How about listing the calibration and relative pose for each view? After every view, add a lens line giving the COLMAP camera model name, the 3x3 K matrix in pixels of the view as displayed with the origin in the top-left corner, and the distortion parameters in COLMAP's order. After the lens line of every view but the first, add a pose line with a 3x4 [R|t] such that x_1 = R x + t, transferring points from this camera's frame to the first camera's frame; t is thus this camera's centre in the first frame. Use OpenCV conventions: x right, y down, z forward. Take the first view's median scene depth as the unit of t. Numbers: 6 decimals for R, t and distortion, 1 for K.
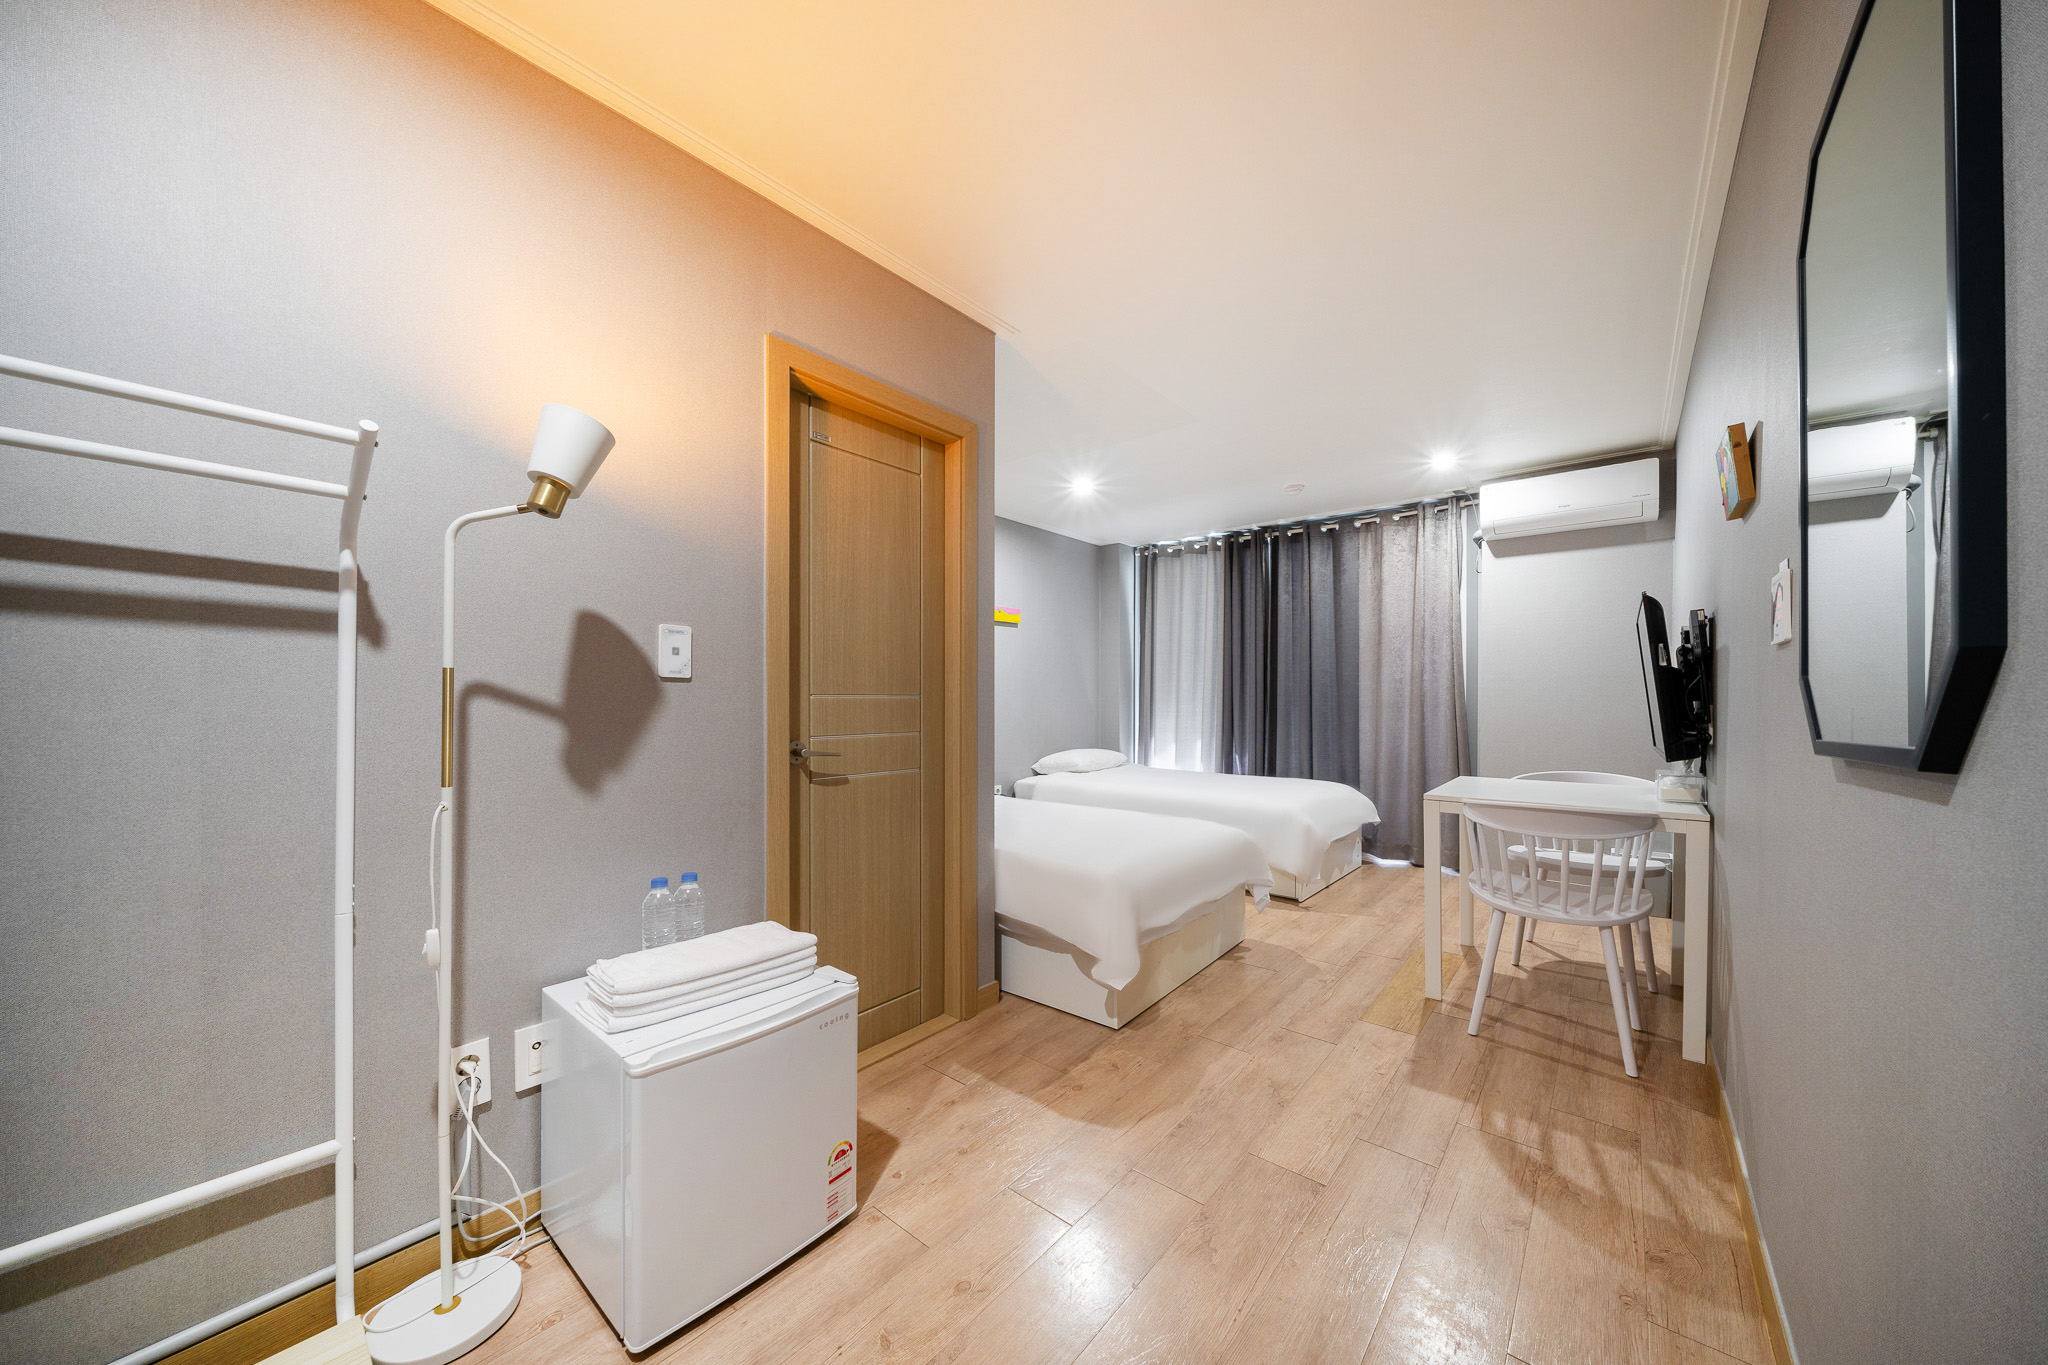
lens RADIAL K [[728.5, 0, 1023.6], [0, 728.5, 699.4], [0, 0, 1]] dist [-0.001890, -0.000117]
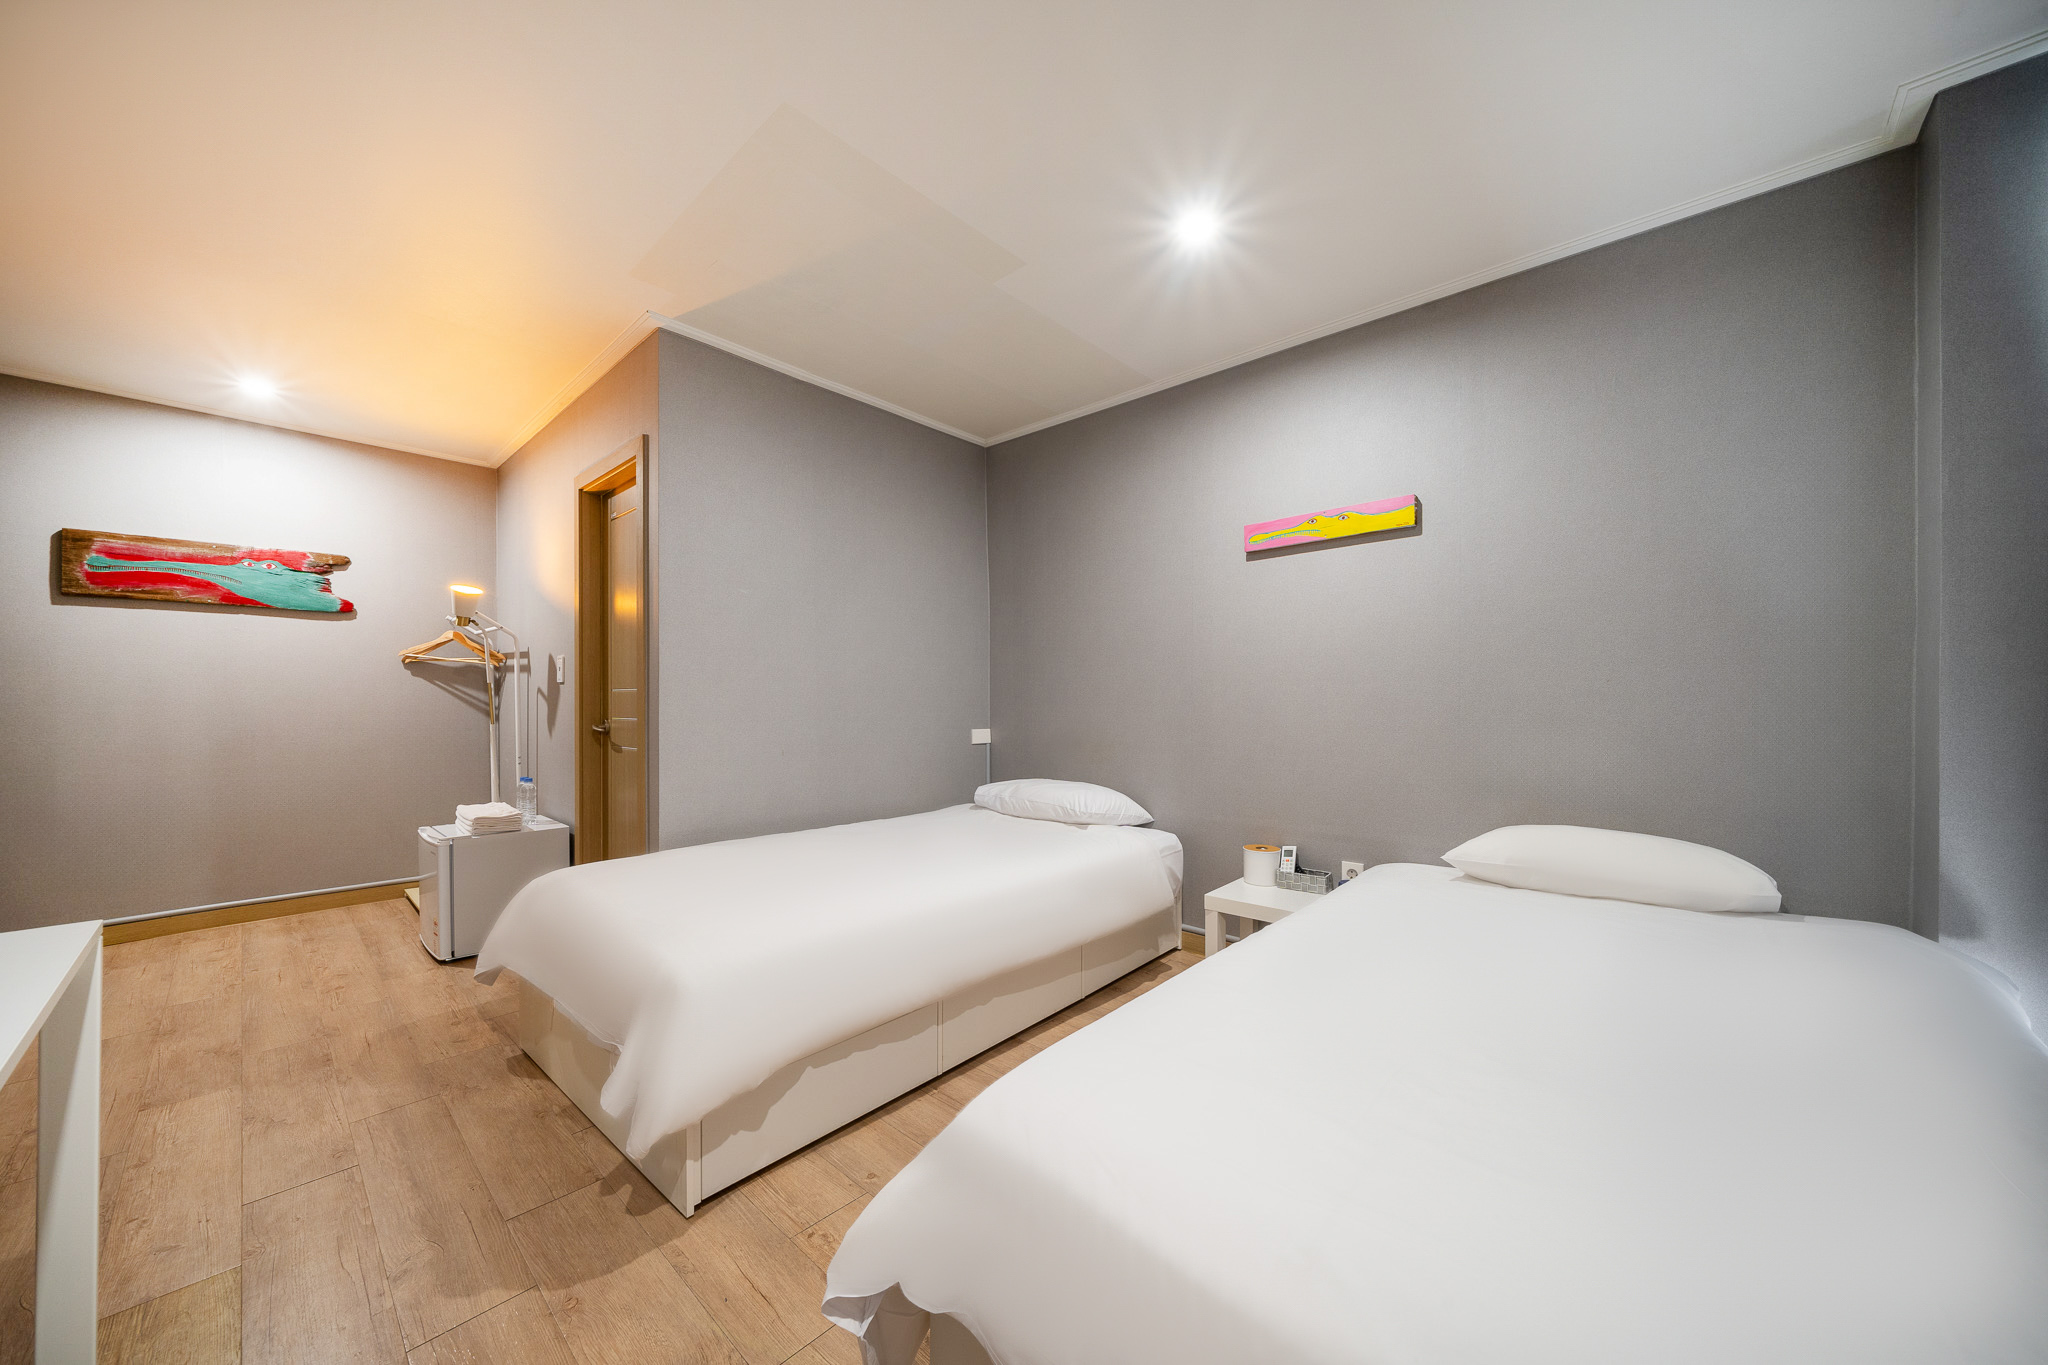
lens RADIAL K [[728.5, 0, 1023.6], [0, 728.5, 699.4], [0, 0, 1]] dist [-0.001890, -0.000117]
pose [[-0.061238, -0.002542, -0.998120, 1.140170], [0.002828, 0.999992, -0.002720, 0.016123], [0.998119, -0.002989, -0.061231, 1.904378]]
